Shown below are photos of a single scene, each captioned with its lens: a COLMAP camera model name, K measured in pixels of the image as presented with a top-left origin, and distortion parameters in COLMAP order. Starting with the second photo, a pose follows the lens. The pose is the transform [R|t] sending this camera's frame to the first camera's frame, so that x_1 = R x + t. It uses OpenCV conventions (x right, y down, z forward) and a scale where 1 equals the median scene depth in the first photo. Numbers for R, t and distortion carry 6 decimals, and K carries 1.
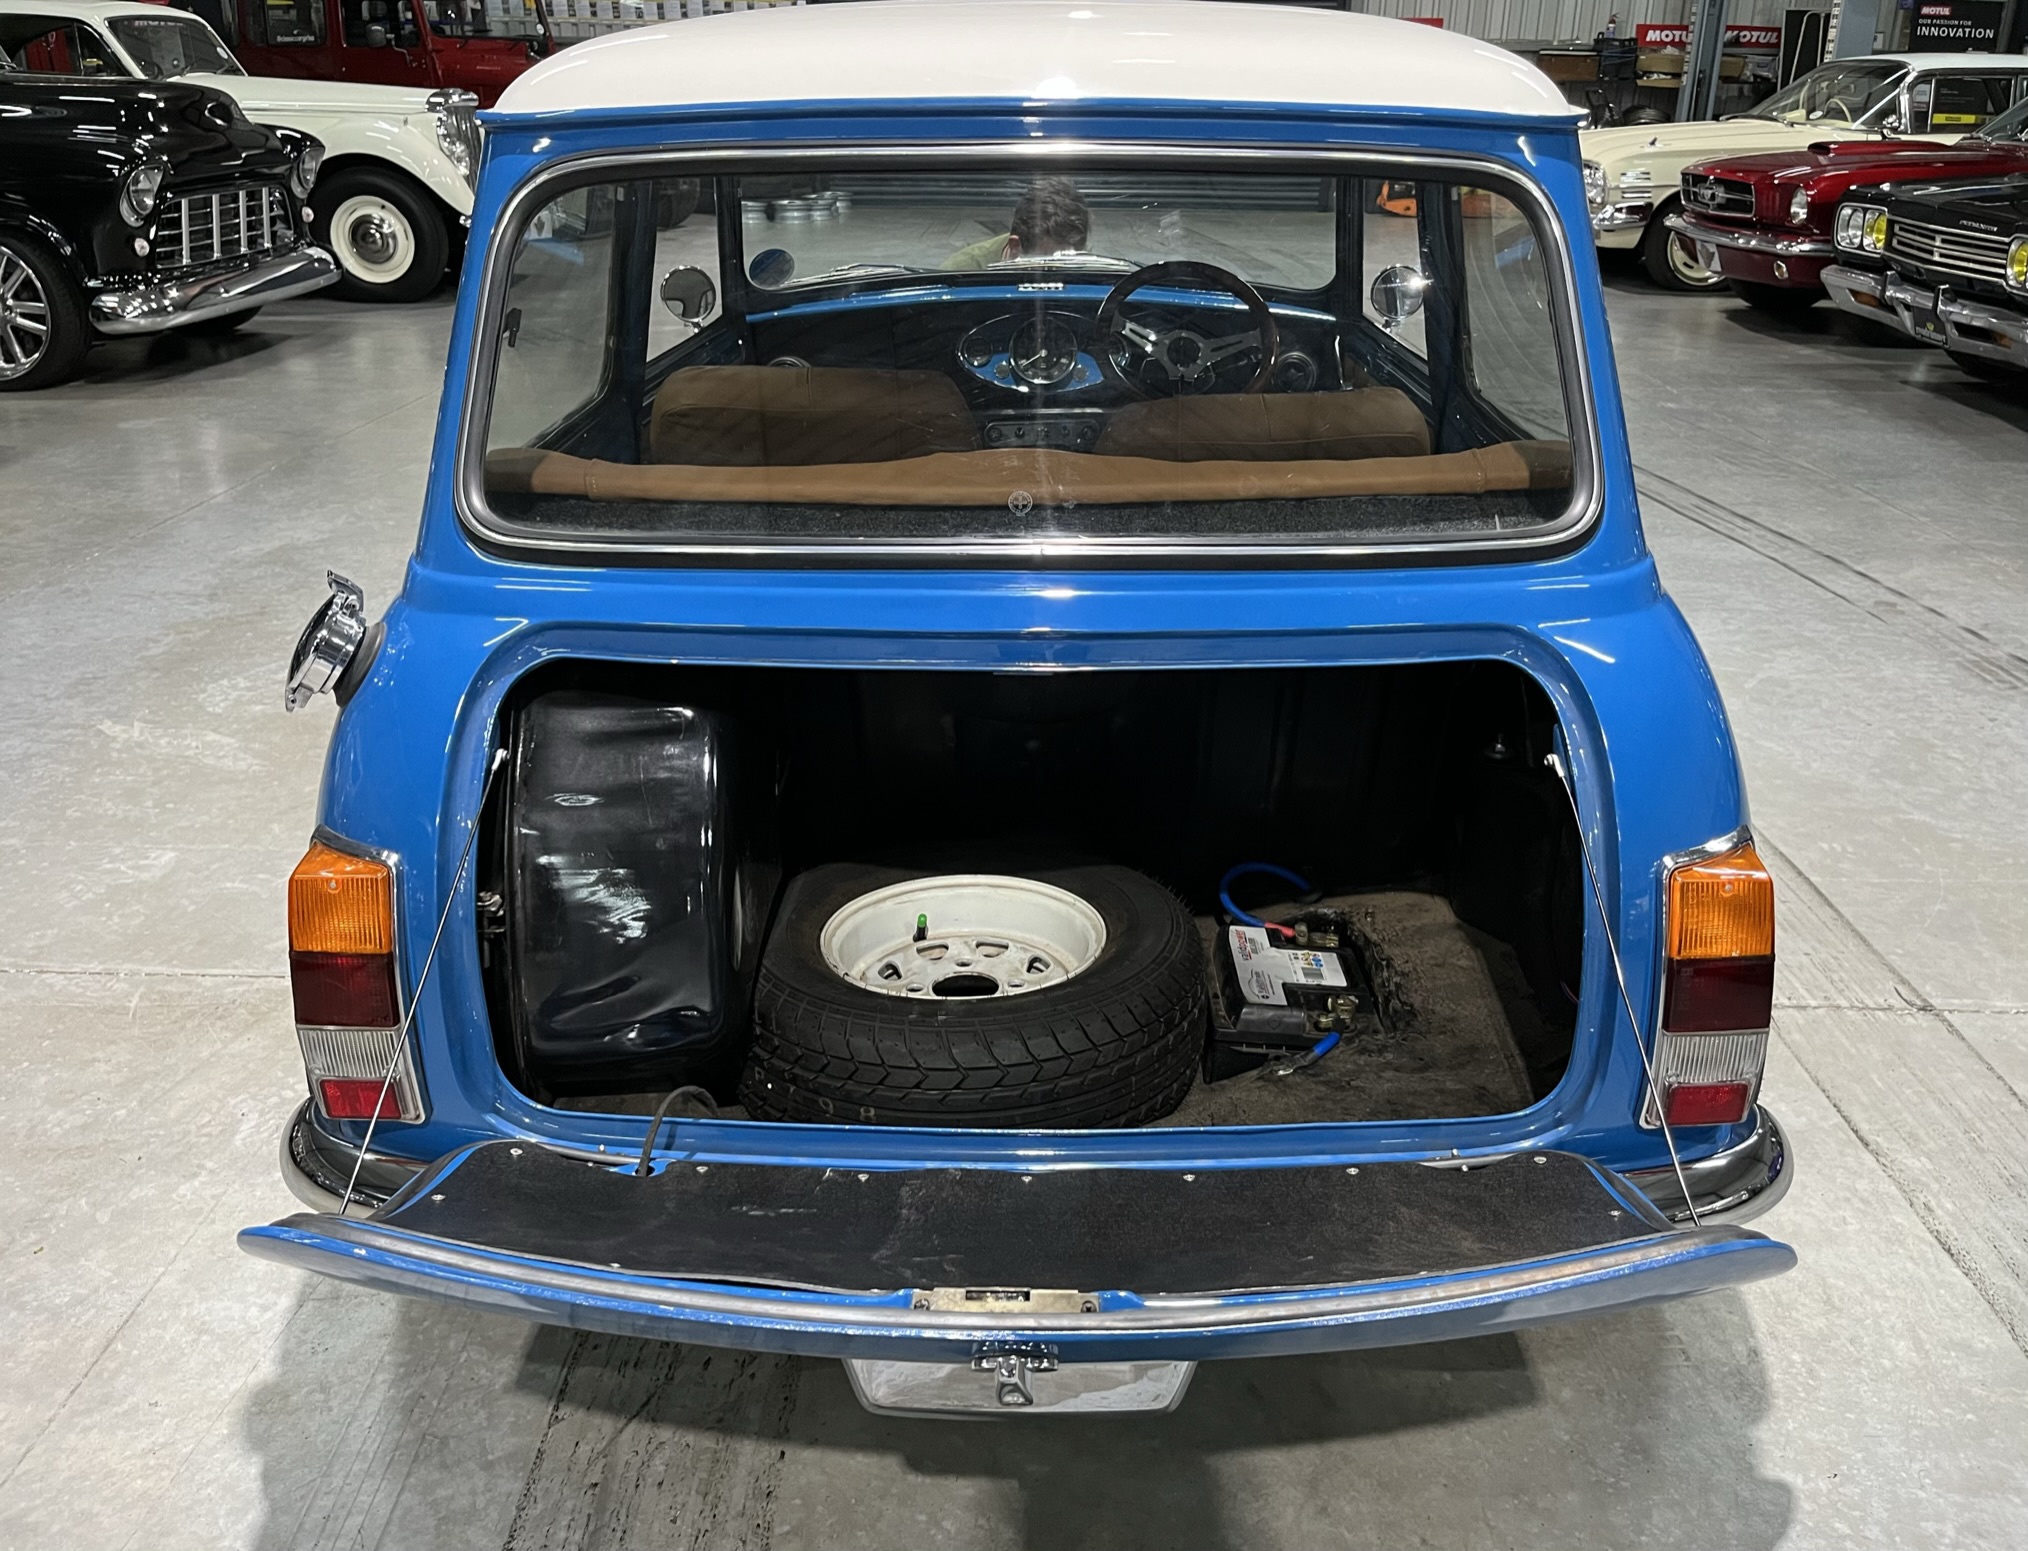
lens RADIAL K [[1568.5, 0, 1014.0], [0, 1568.5, 775.5], [0, 0, 1]] dist [0.067616, -0.086477]
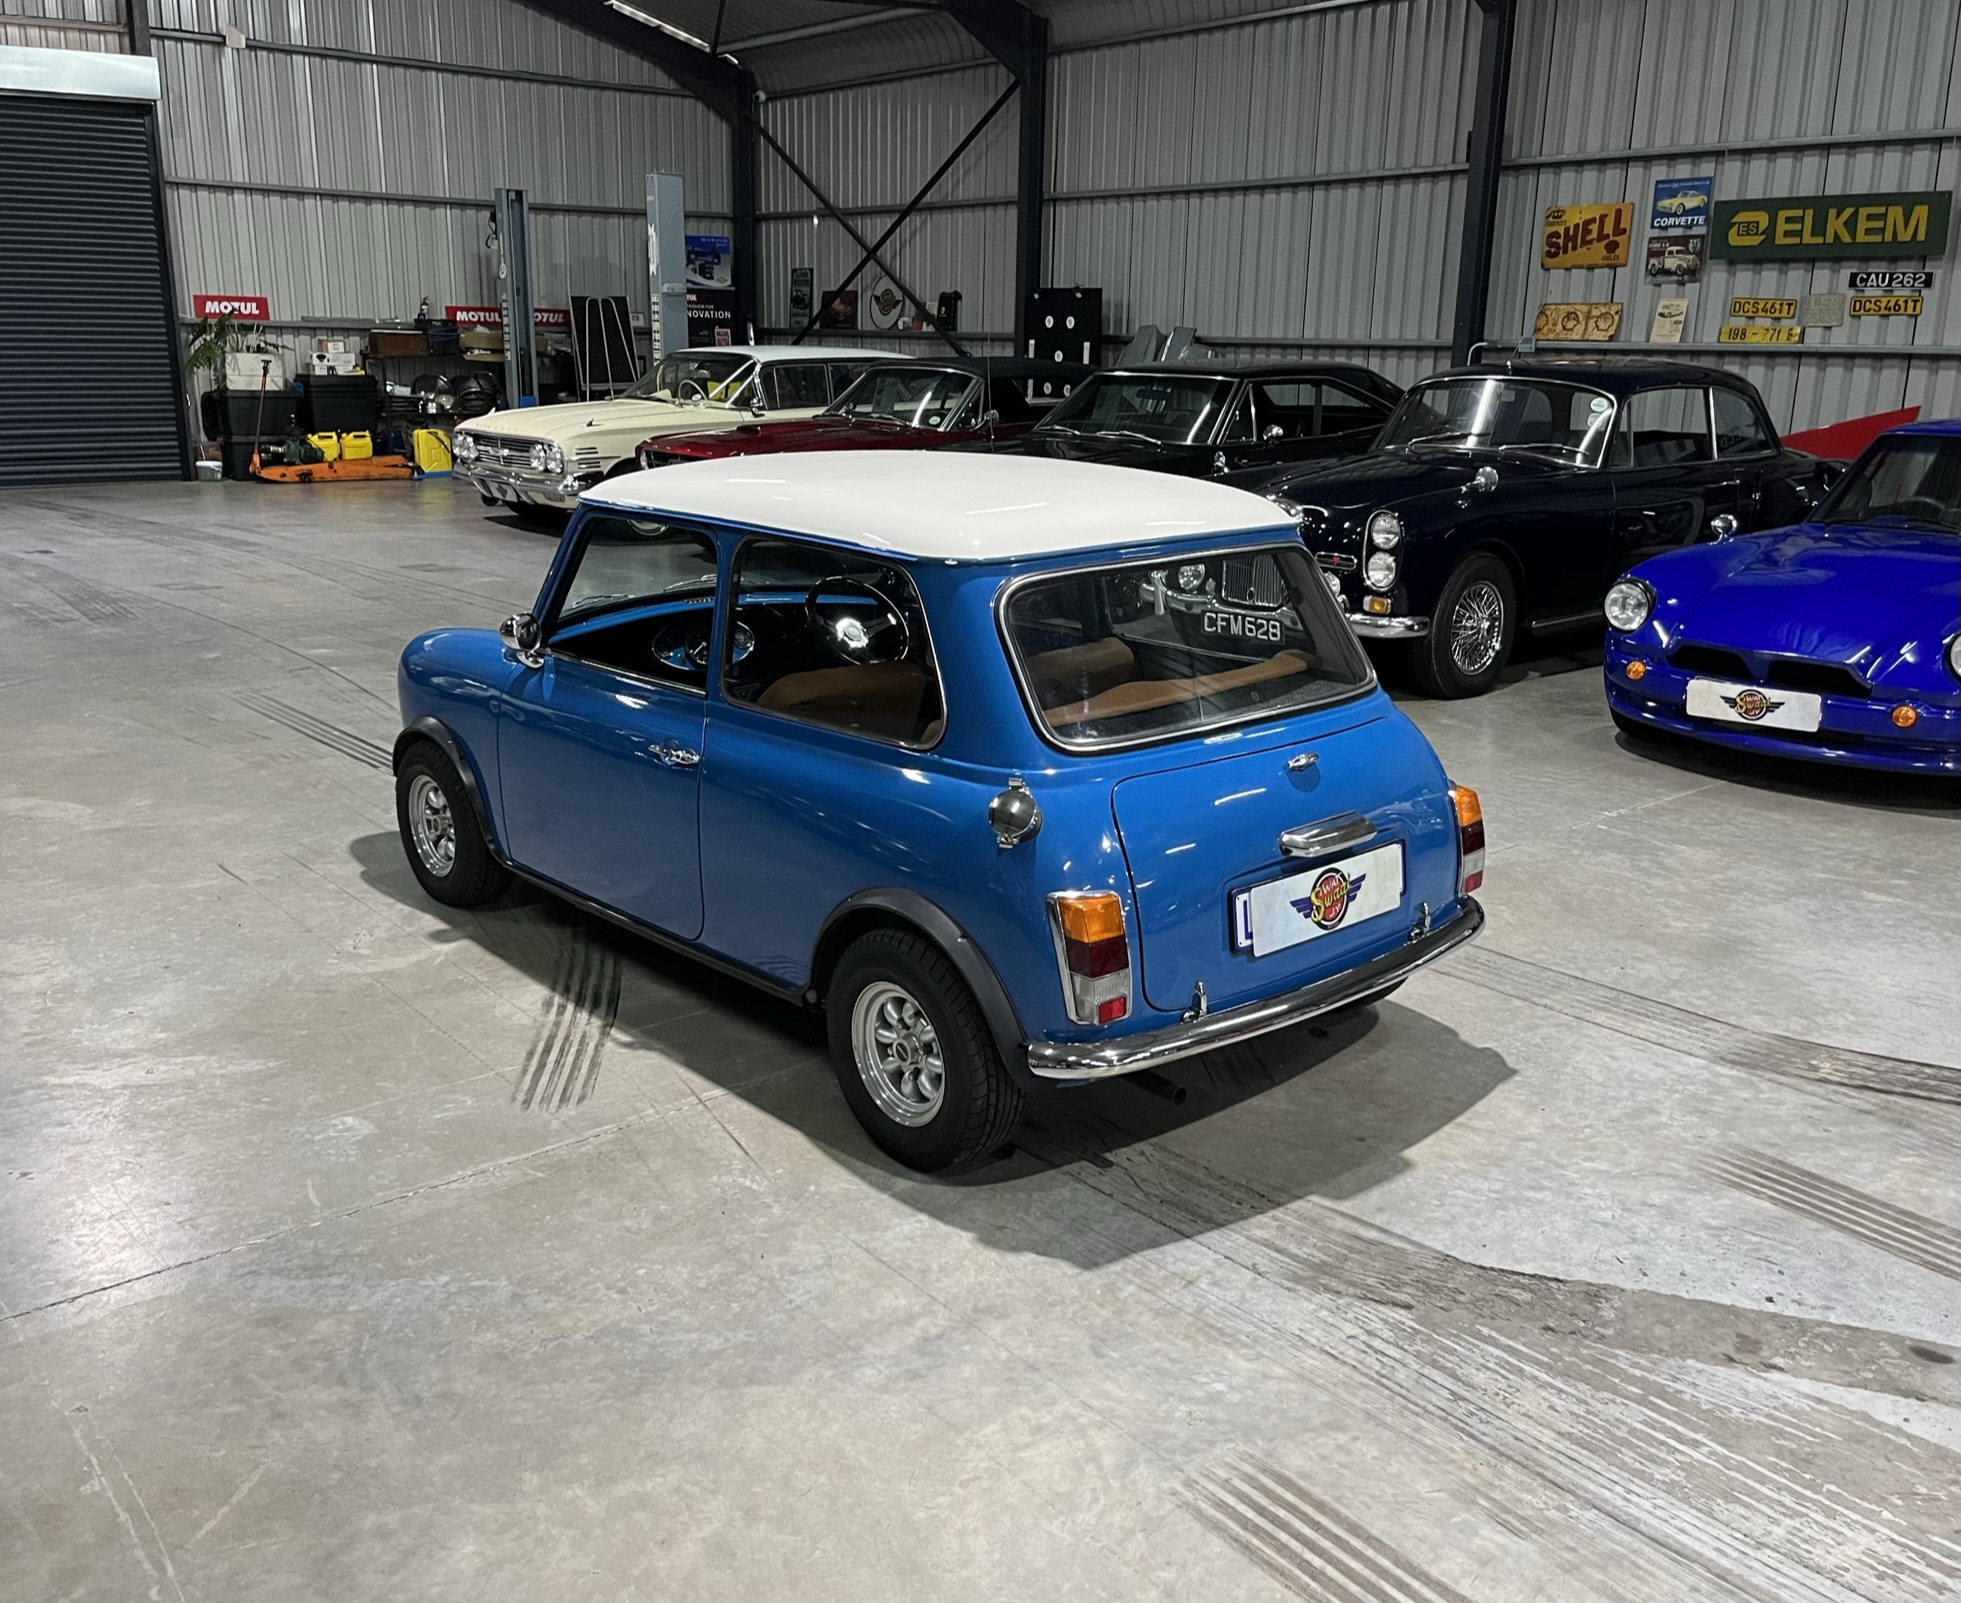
lens RADIAL K [[1685.2, 0, 916.1], [0, 1685.2, 805.8], [0, 0, 1]] dist [0.071237, -0.093435]
pose [[0.760009, -0.178626, 0.624883, -0.306022], [0.259458, 0.964937, -0.039731, -0.007903], [-0.595876, 0.192327, 0.779707, -0.100016]]
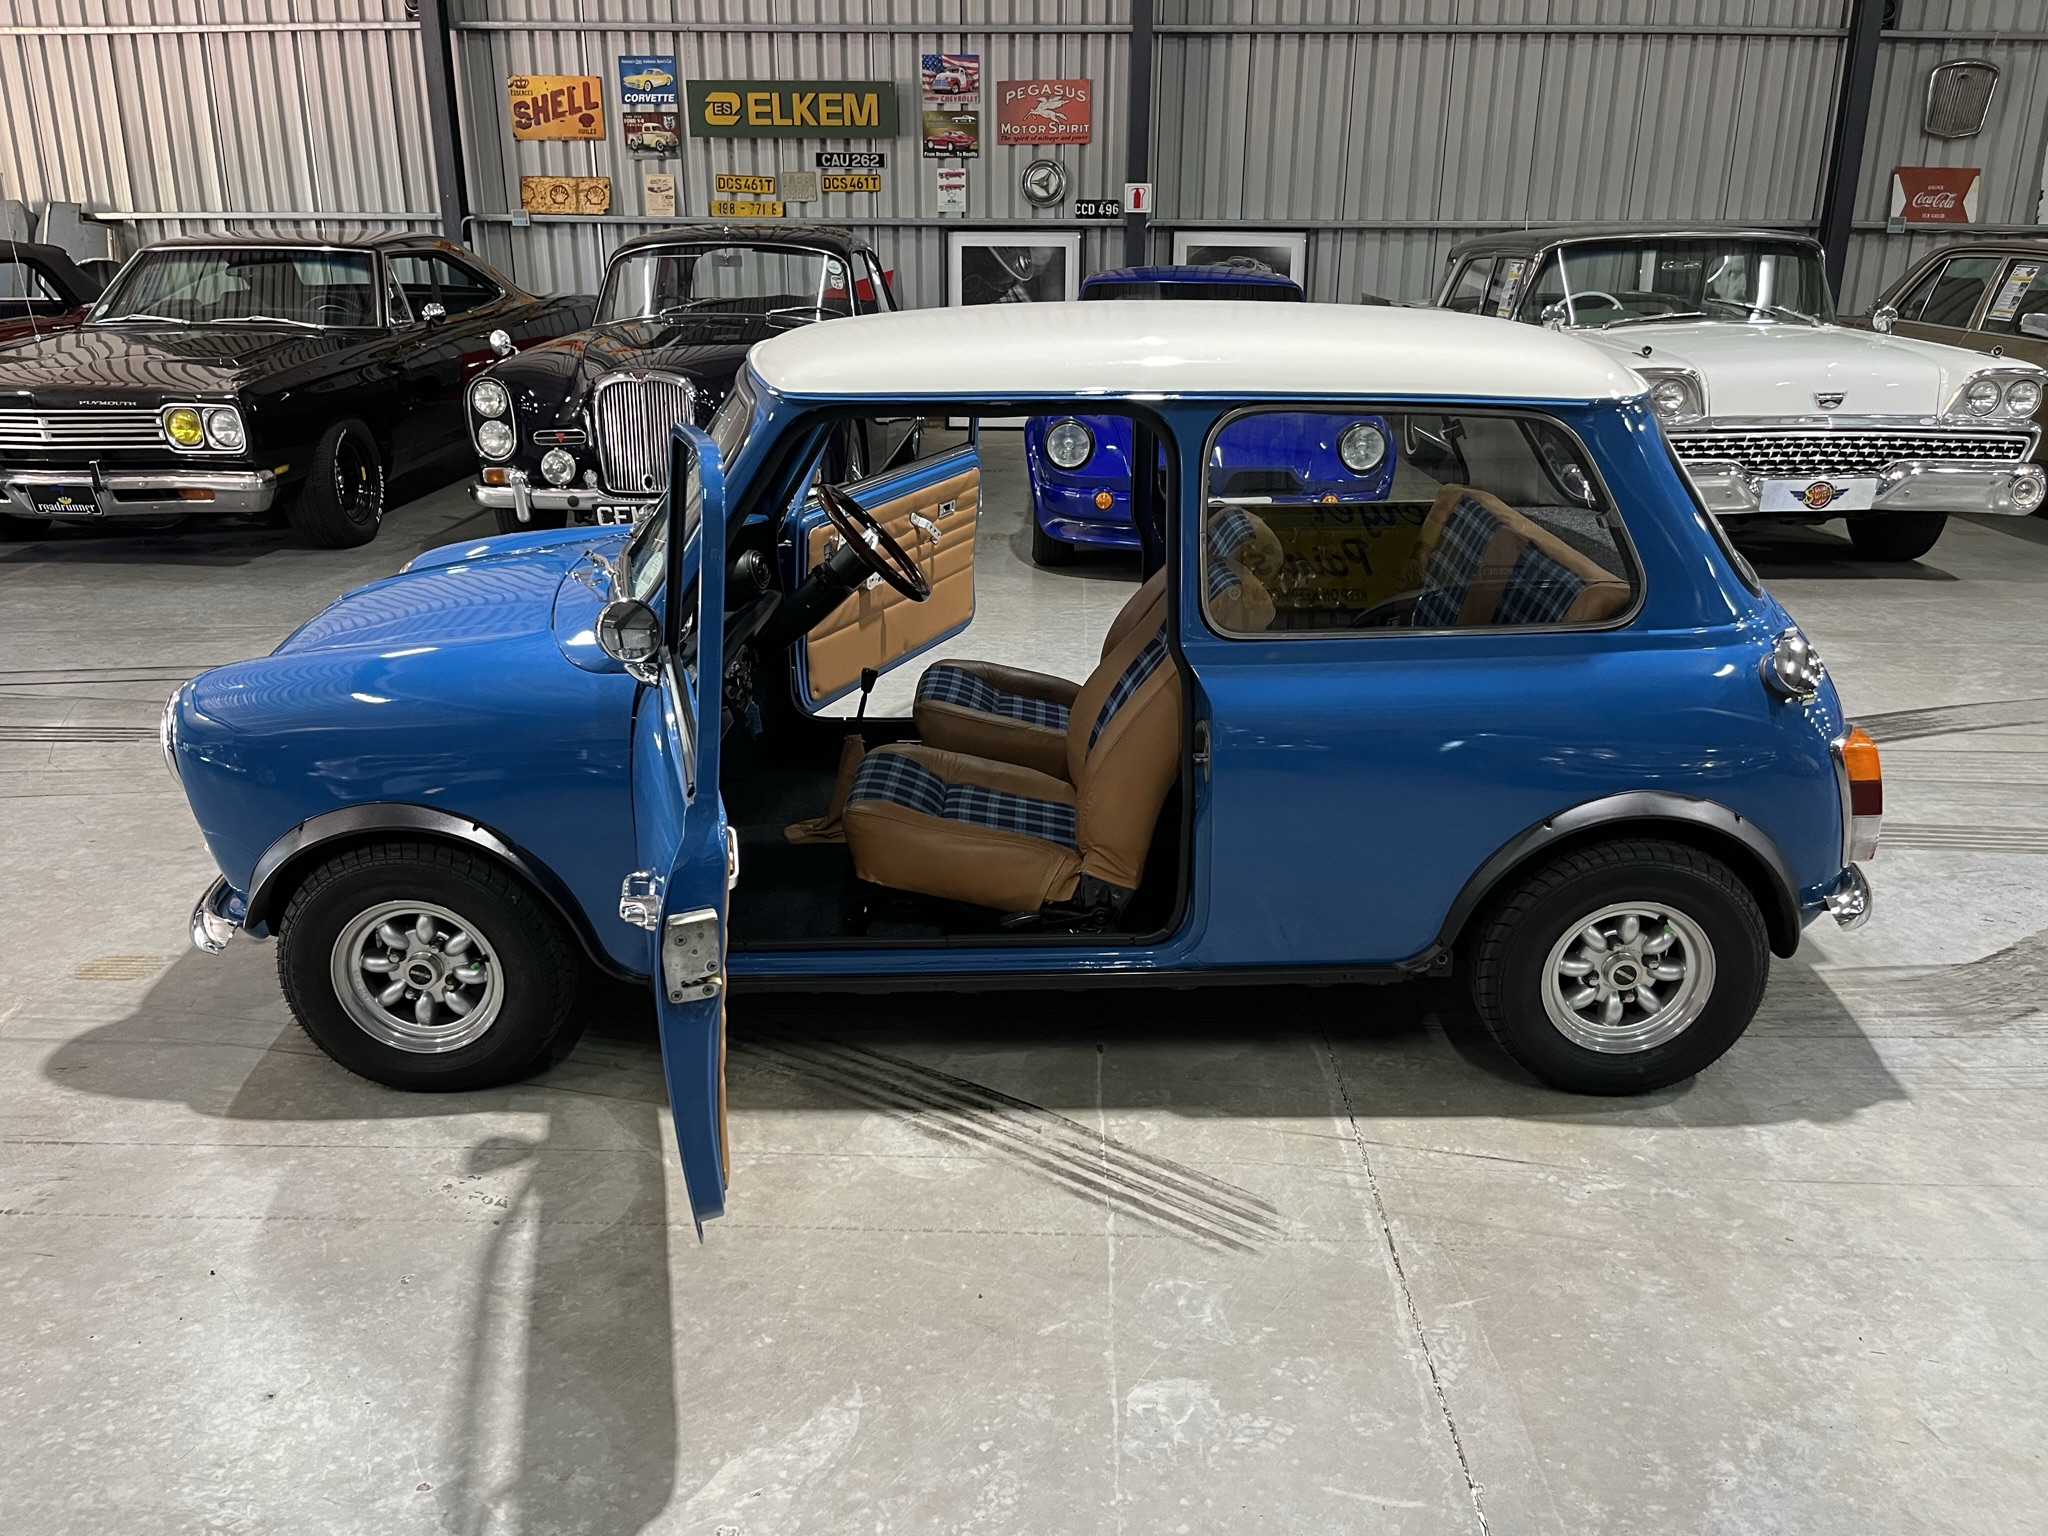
lens RADIAL K [[1575.0, 0, 1024.0], [0, 1575.0, 768.0], [0, 0, 1]] dist [0.062318, -0.059072]
pose [[0.001667, -0.328291, 0.944575, -0.361579], [0.398052, 0.866737, 0.300535, -0.146084], [-0.917361, 0.375489, 0.132122, 0.263840]]
